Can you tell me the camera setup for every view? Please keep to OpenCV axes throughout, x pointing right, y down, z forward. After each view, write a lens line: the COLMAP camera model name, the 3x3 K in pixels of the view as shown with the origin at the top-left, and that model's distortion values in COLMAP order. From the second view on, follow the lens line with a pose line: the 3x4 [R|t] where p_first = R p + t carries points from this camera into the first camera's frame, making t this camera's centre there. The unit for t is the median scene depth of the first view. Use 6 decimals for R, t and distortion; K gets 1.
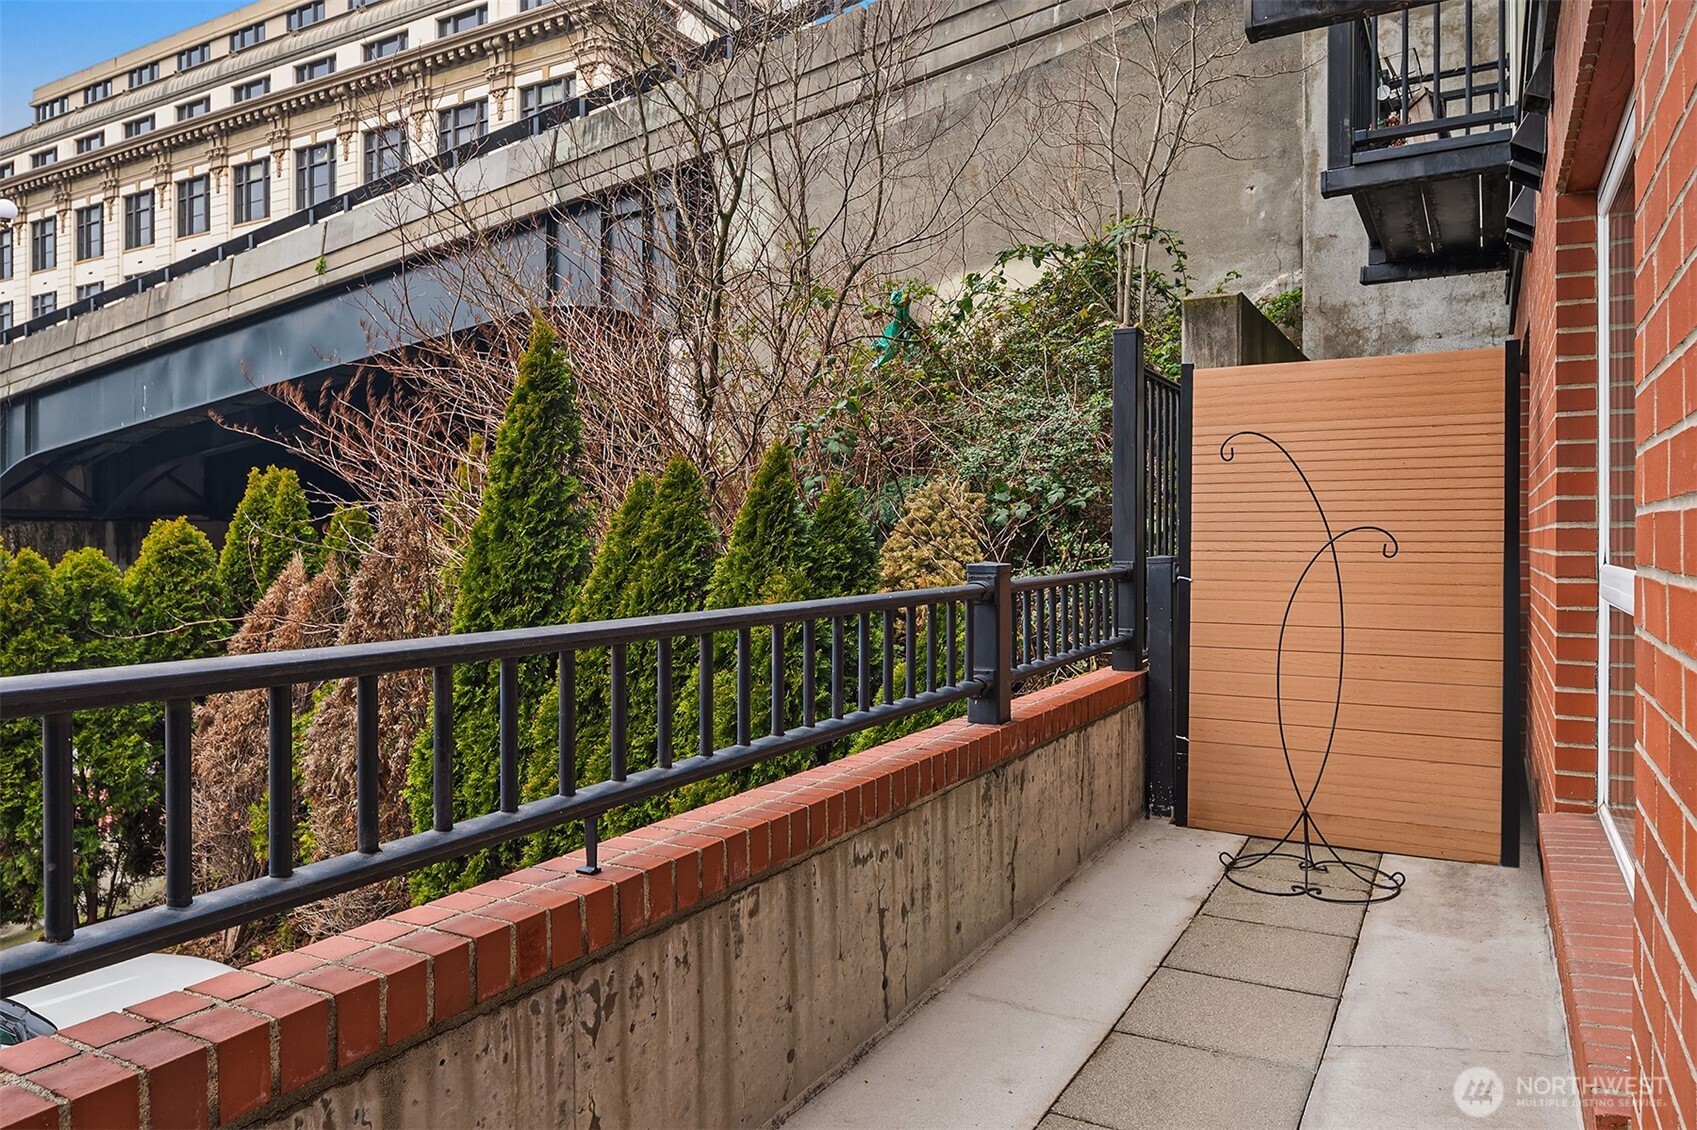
lens RADIAL K [[1120.1, 0, 799.5], [0, 1120.1, 563.9], [0, 0, 1]] dist [-0.006379, -0.003531]
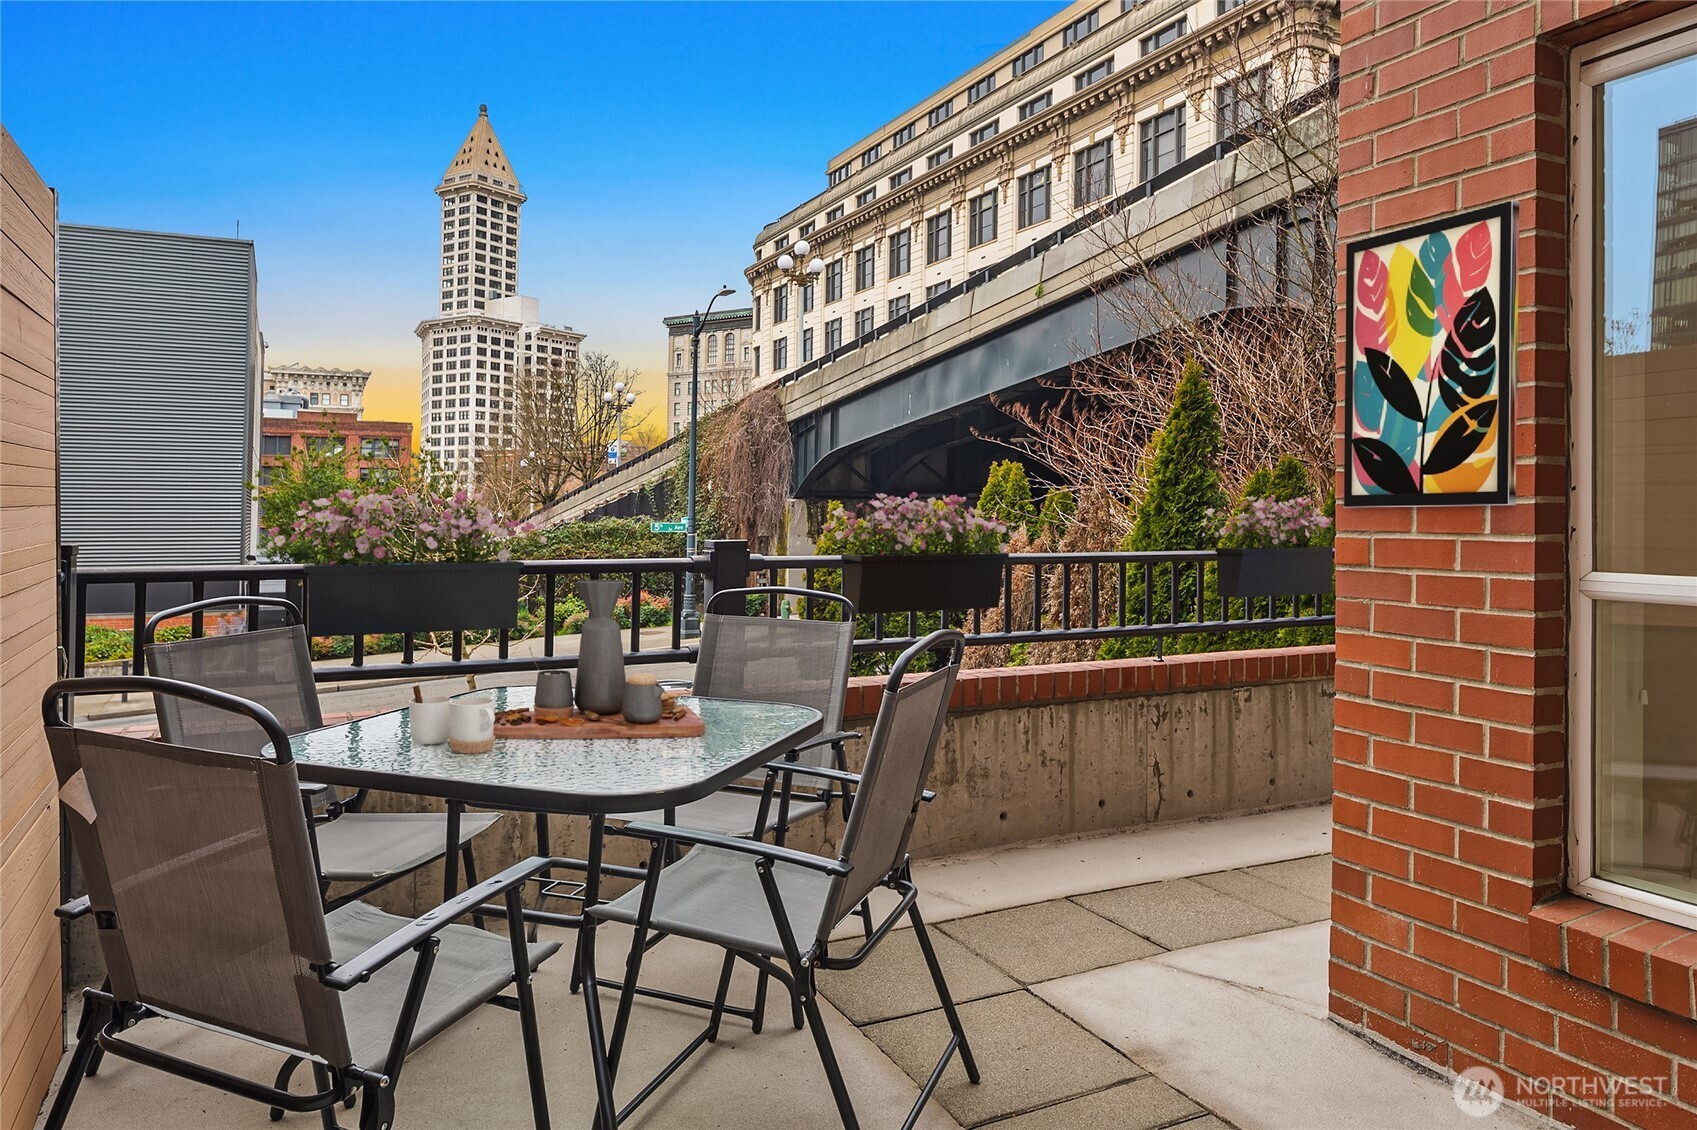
lens RADIAL K [[1116.2, 0, 841.3], [0, 1116.2, 517.2], [0, 0, 1]] dist [-0.000259, -0.000954]
pose [[0.839987, 0.007295, -0.542558, 0.049696], [-0.018073, 0.999731, -0.014539, 0.002759], [0.542305, 0.022018, 0.839893, -0.125746]]
